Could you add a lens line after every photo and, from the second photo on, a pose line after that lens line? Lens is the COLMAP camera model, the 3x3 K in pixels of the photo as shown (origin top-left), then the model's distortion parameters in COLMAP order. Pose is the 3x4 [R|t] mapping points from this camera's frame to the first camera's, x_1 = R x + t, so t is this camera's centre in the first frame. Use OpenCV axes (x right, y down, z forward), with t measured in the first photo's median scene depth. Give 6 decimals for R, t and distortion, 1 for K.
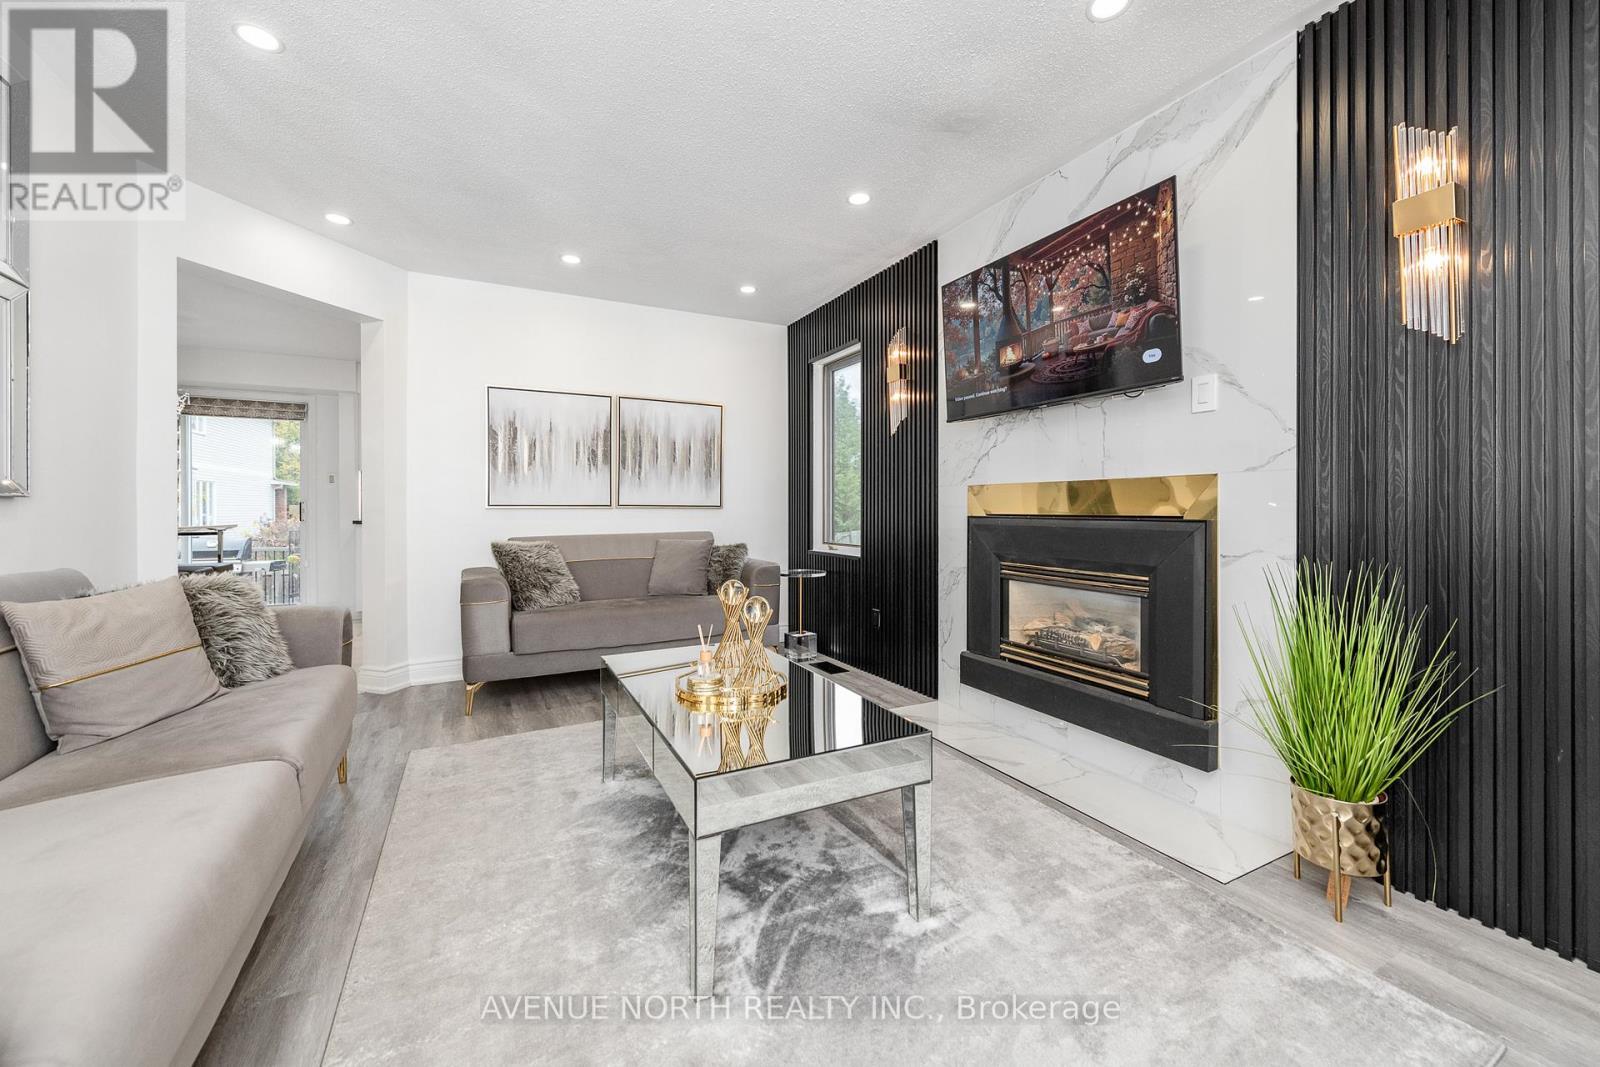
lens RADIAL K [[628.4, 0, 804.6], [0, 628.4, 507.3], [0, 0, 1]] dist [0.008991, -0.002396]
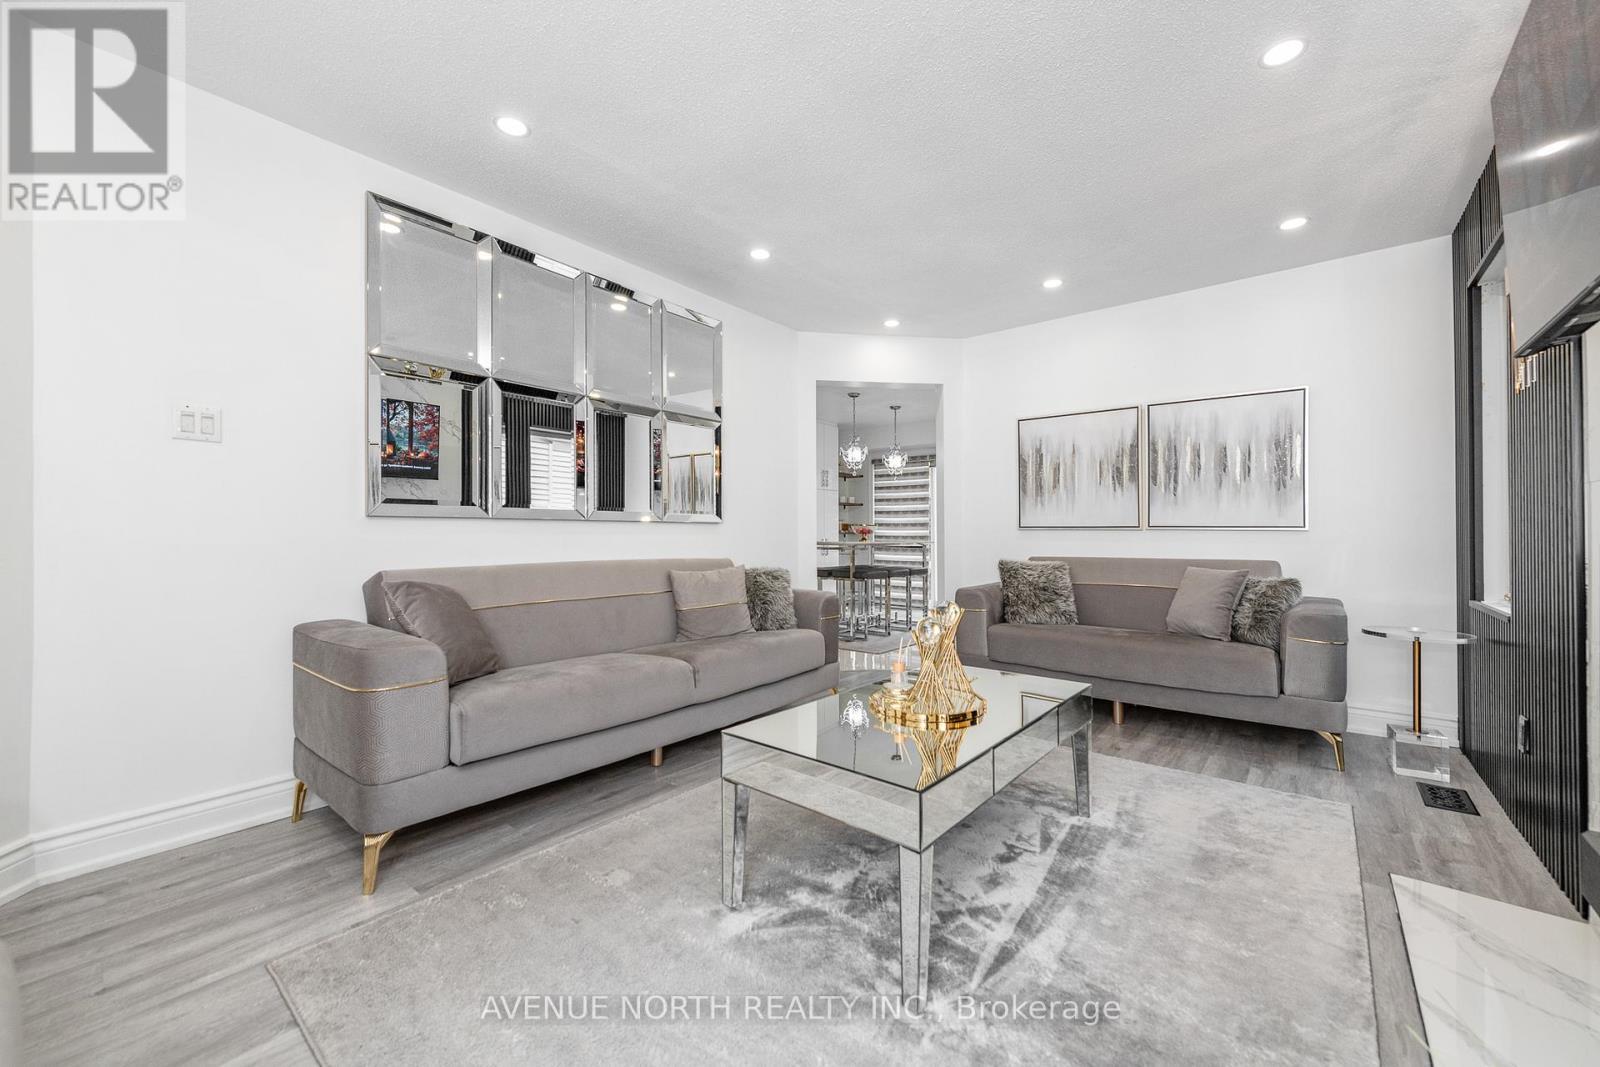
lens RADIAL K [[628.4, 0, 796.2], [0, 628.4, 528.2], [0, 0, 1]] dist [0.008991, -0.002396]
pose [[0.382627, -0.001761, -0.923901, 0.351146], [-0.001191, 0.999996, -0.002400, 0.001923], [0.923902, 0.002019, 0.382623, 0.202051]]
